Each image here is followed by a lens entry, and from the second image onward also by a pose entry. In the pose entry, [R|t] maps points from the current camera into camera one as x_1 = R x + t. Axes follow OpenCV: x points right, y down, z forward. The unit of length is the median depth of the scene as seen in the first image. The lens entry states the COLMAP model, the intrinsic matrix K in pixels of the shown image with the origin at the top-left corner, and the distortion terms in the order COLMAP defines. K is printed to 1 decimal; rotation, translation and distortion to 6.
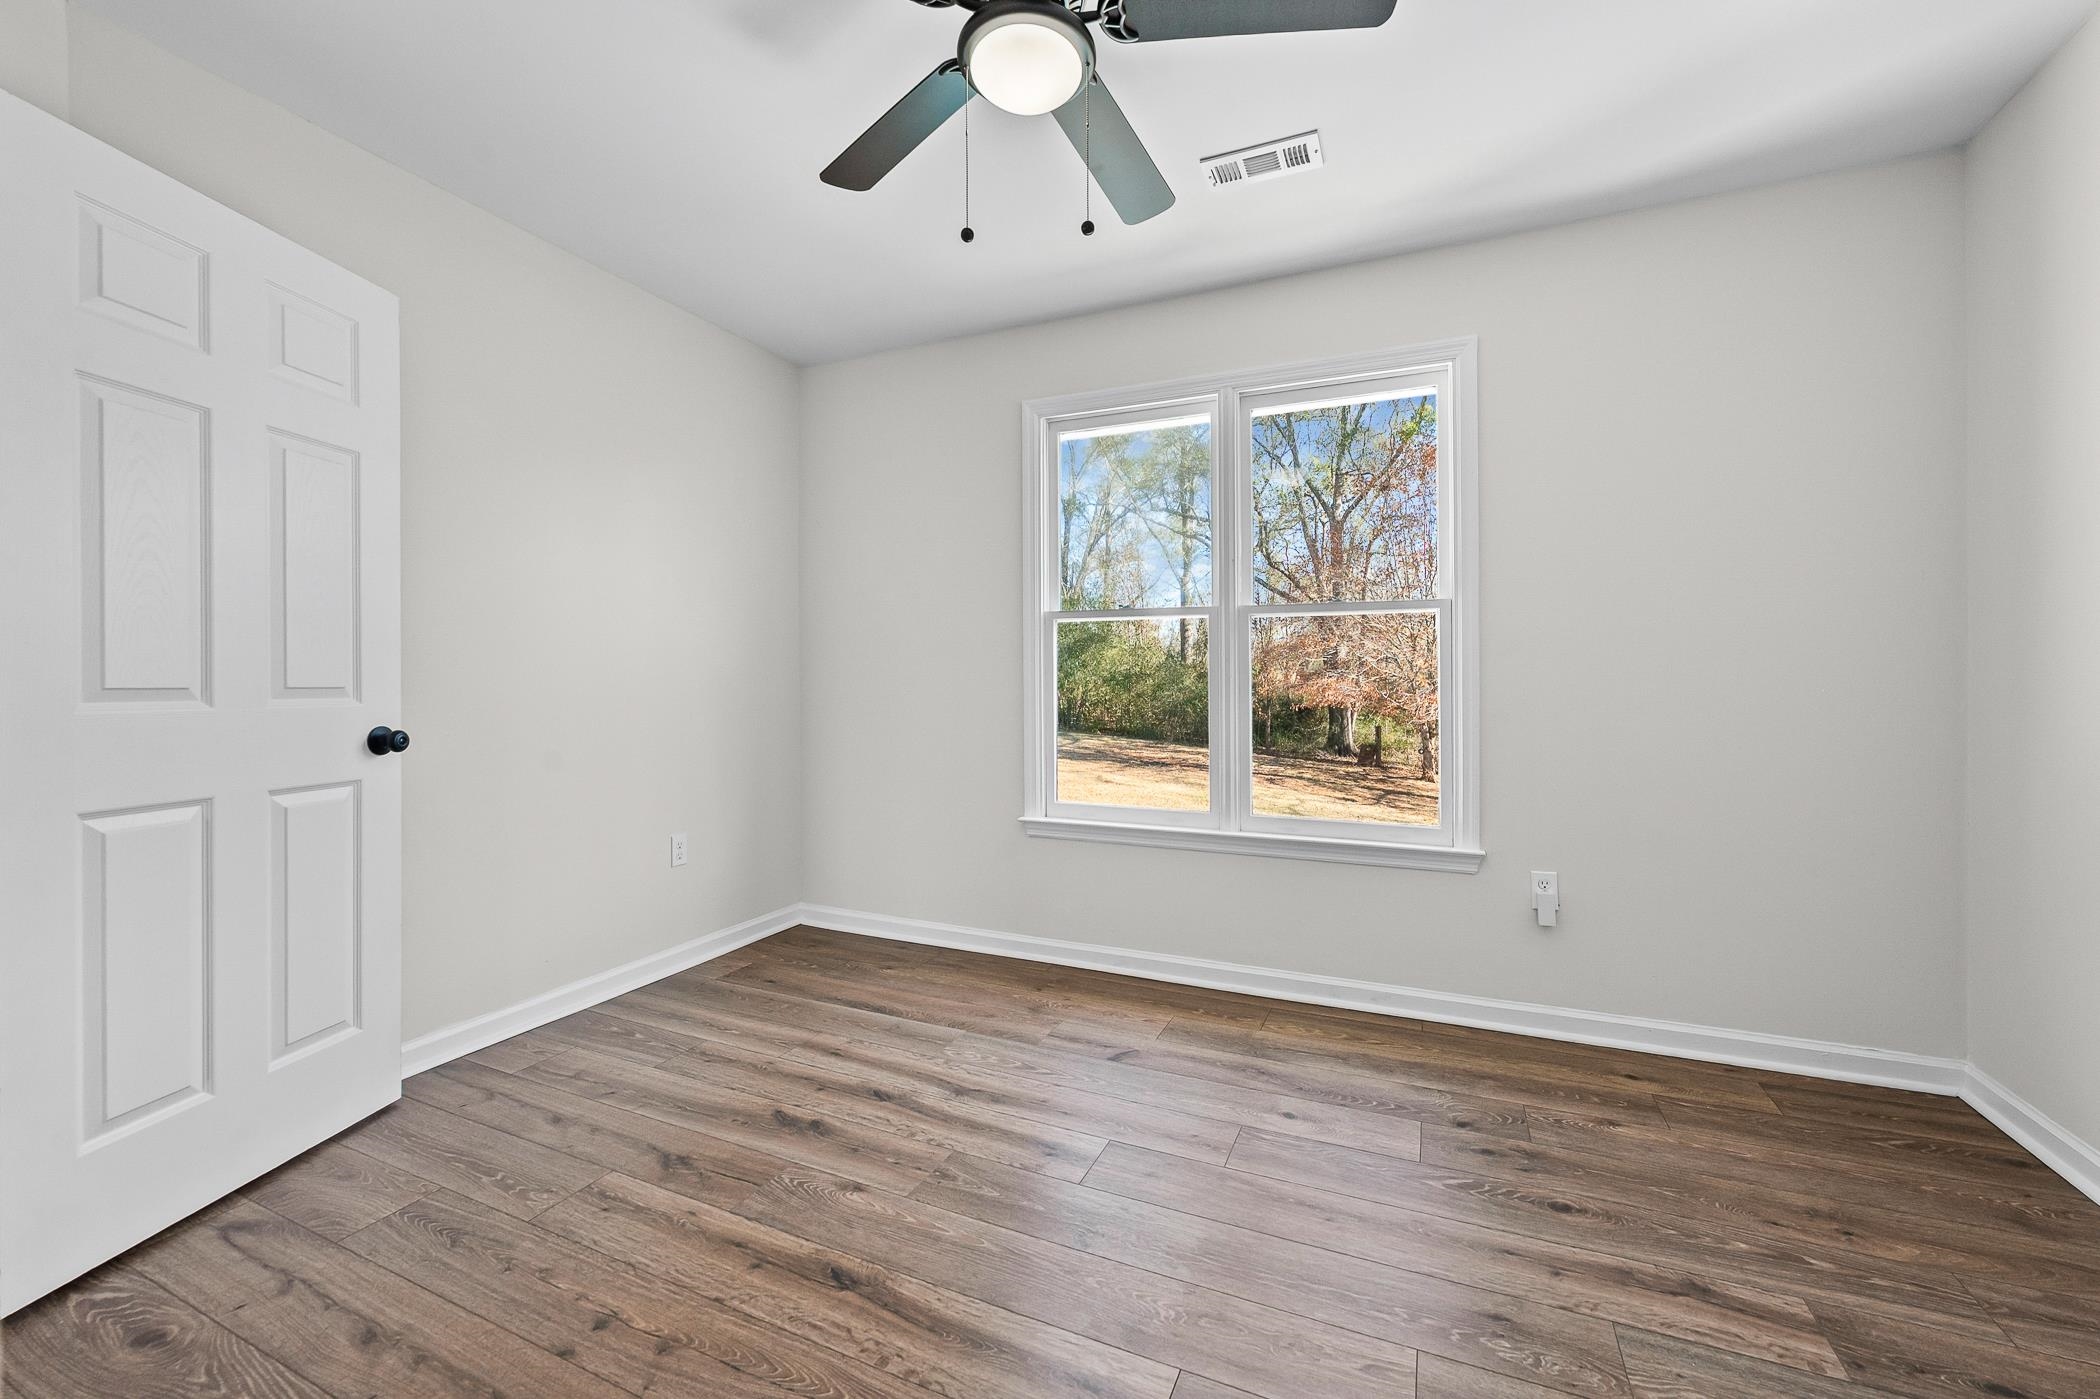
lens RADIAL K [[841.6, 0, 1057.2], [0, 841.6, 688.0], [0, 0, 1]] dist [-0.000335, 0.000018]
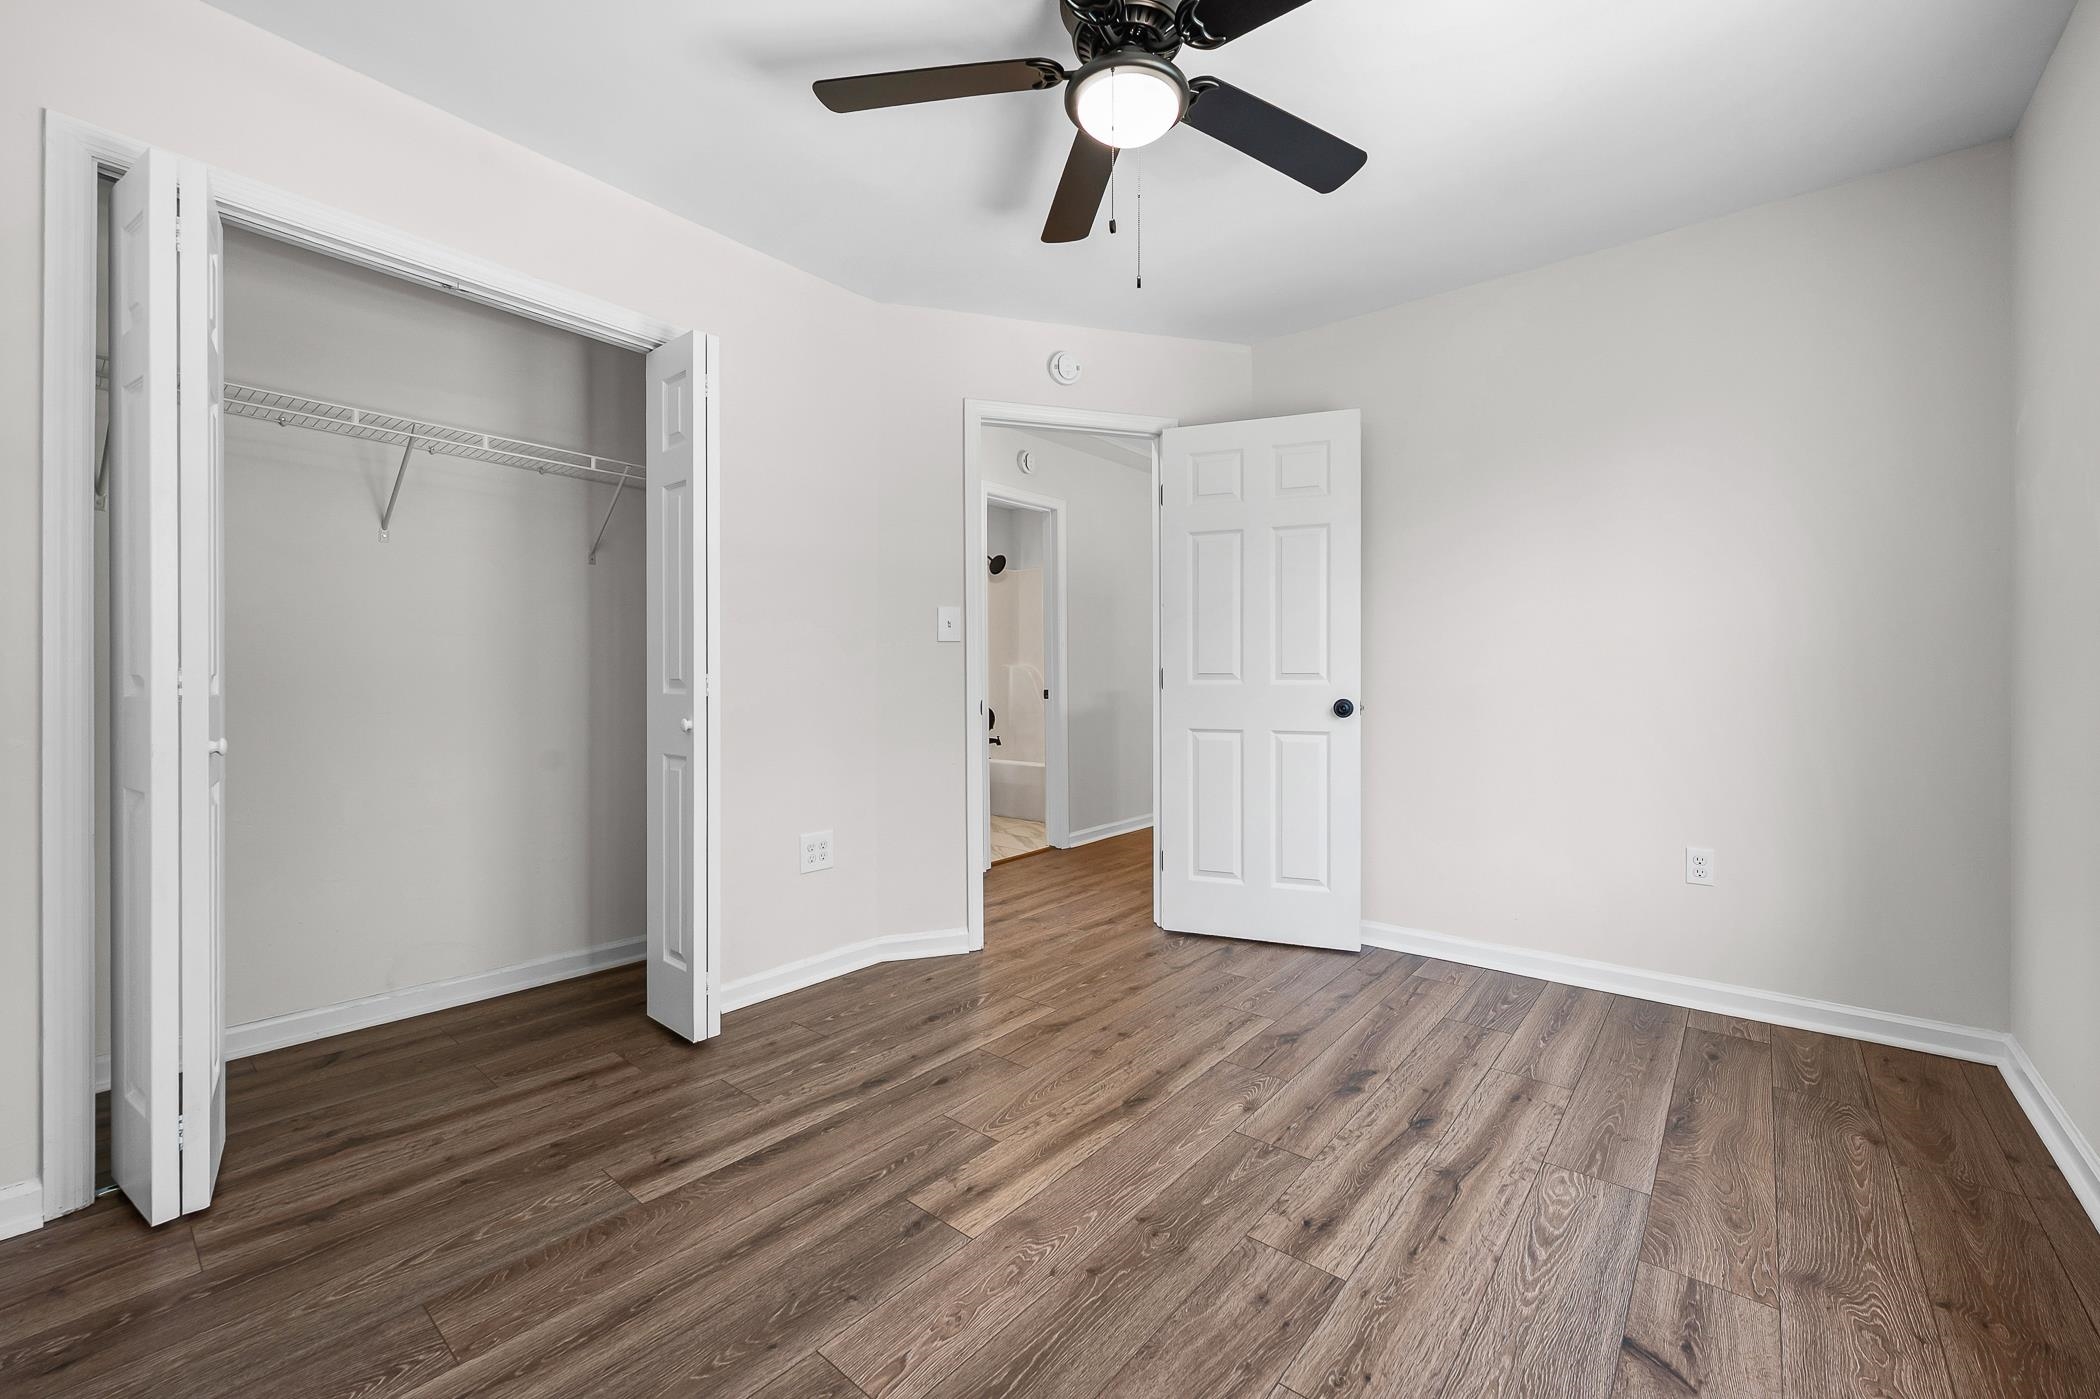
lens RADIAL K [[841.6, 0, 1057.2], [0, 841.6, 688.0], [0, 0, 1]] dist [-0.000335, 0.000018]
pose [[-0.274326, 0.008487, -0.961599, 0.852988], [-0.003508, 0.999946, 0.009826, 0.014439], [0.961630, 0.006069, -0.274281, 0.980165]]
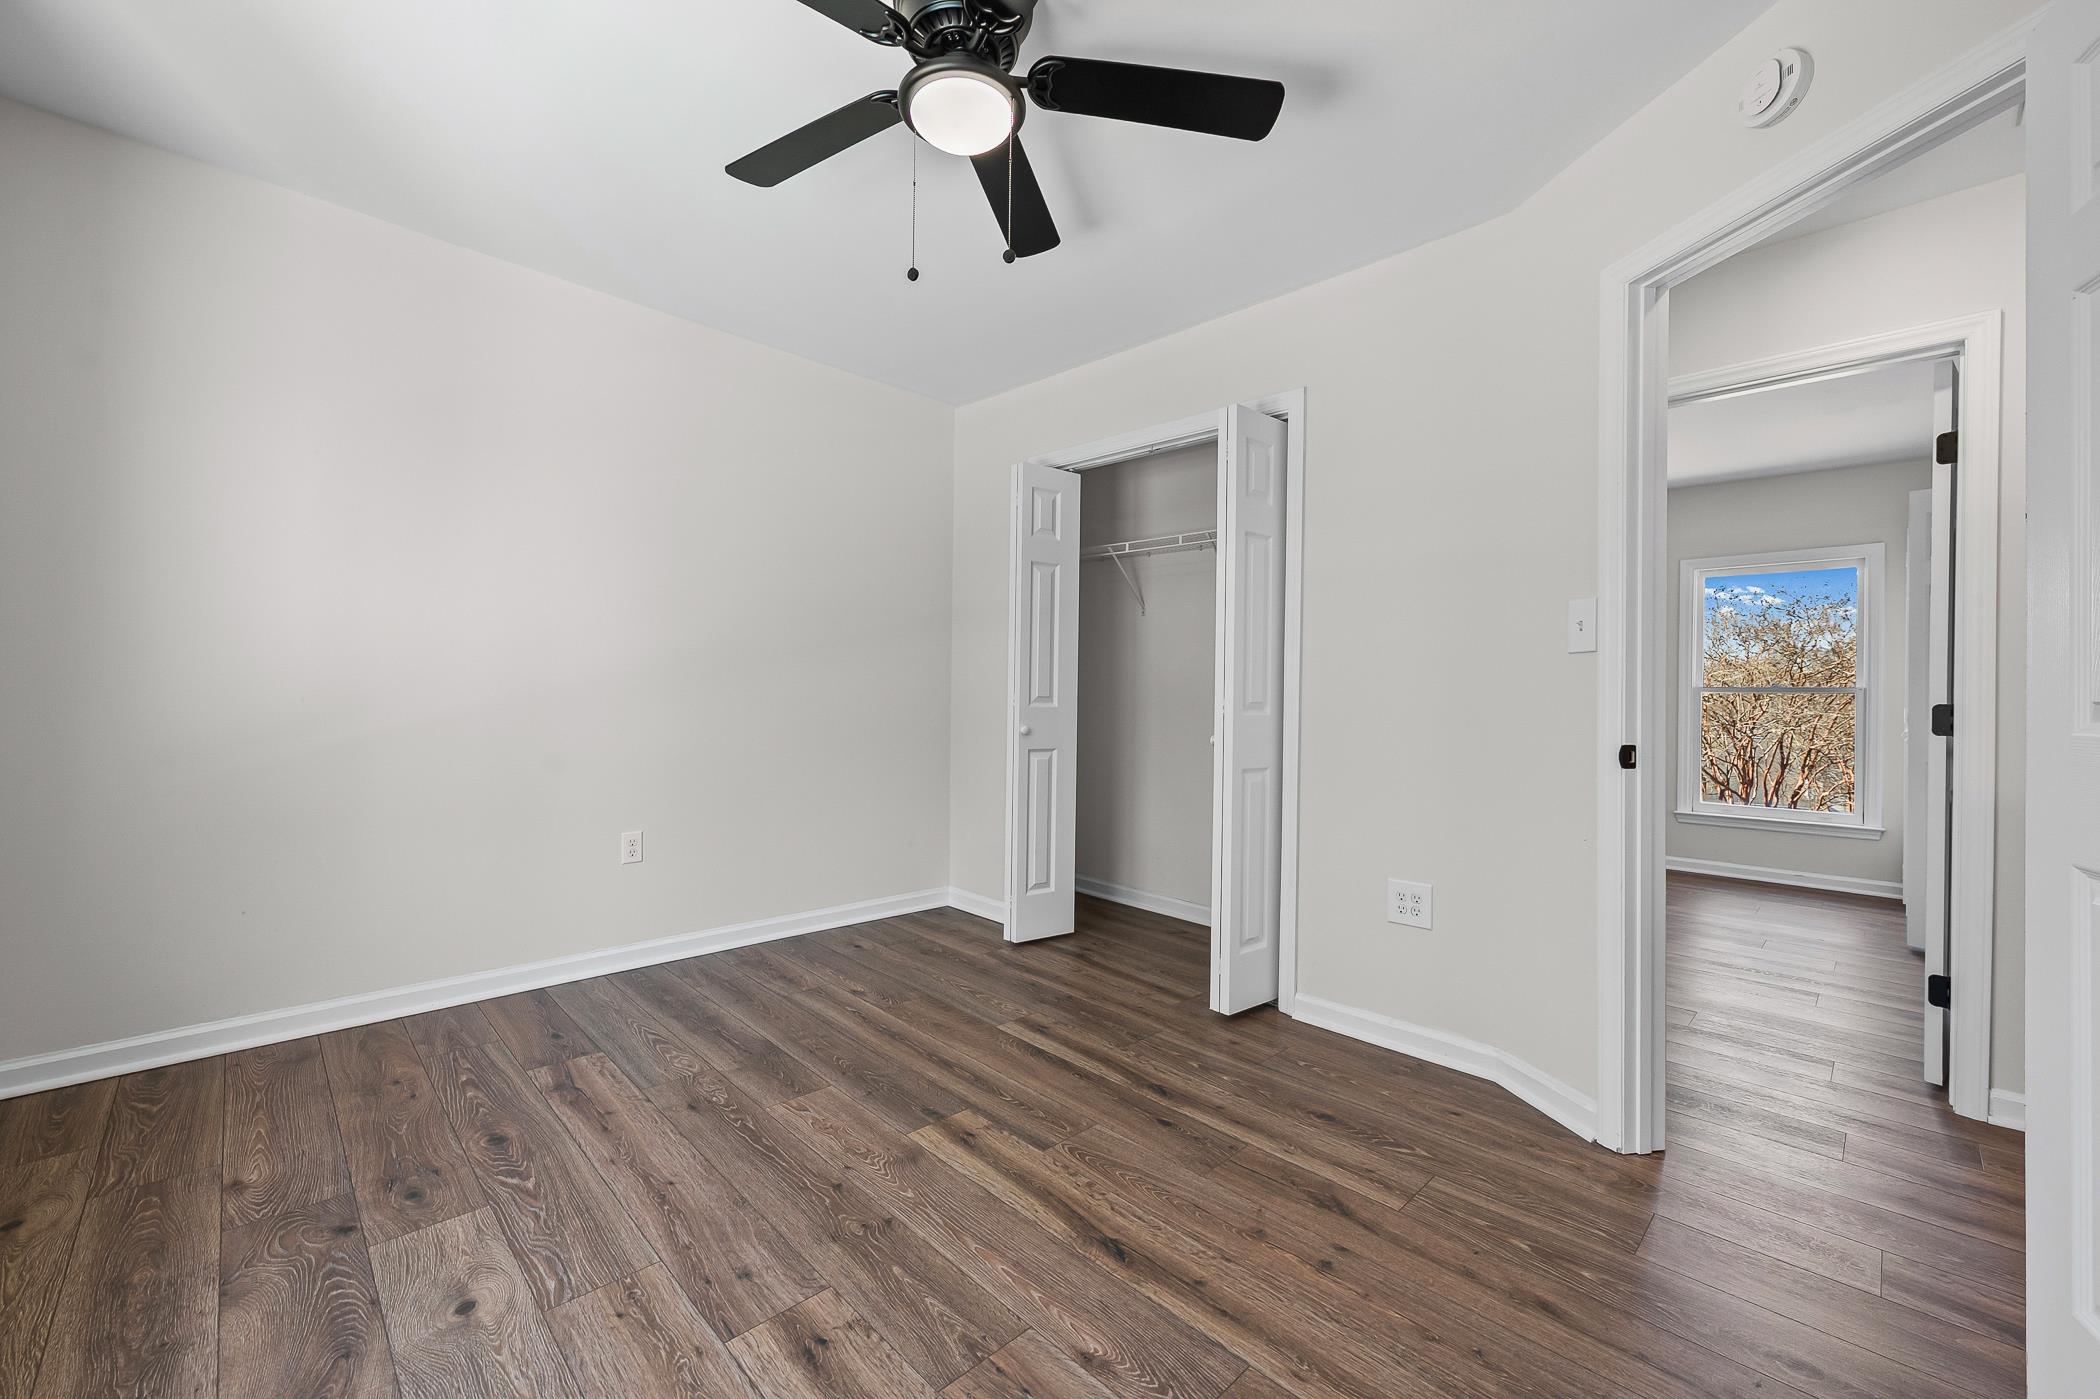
lens RADIAL K [[821.1, 0, 1050.0], [0, 821.1, 699.5], [0, 0, 1]] dist [0.001560, 0.000154]
pose [[-0.930599, -0.018569, 0.365568, -0.426559], [-0.018071, 0.999825, 0.004784, 0.008593], [-0.365593, -0.002154, -0.930772, 1.562226]]
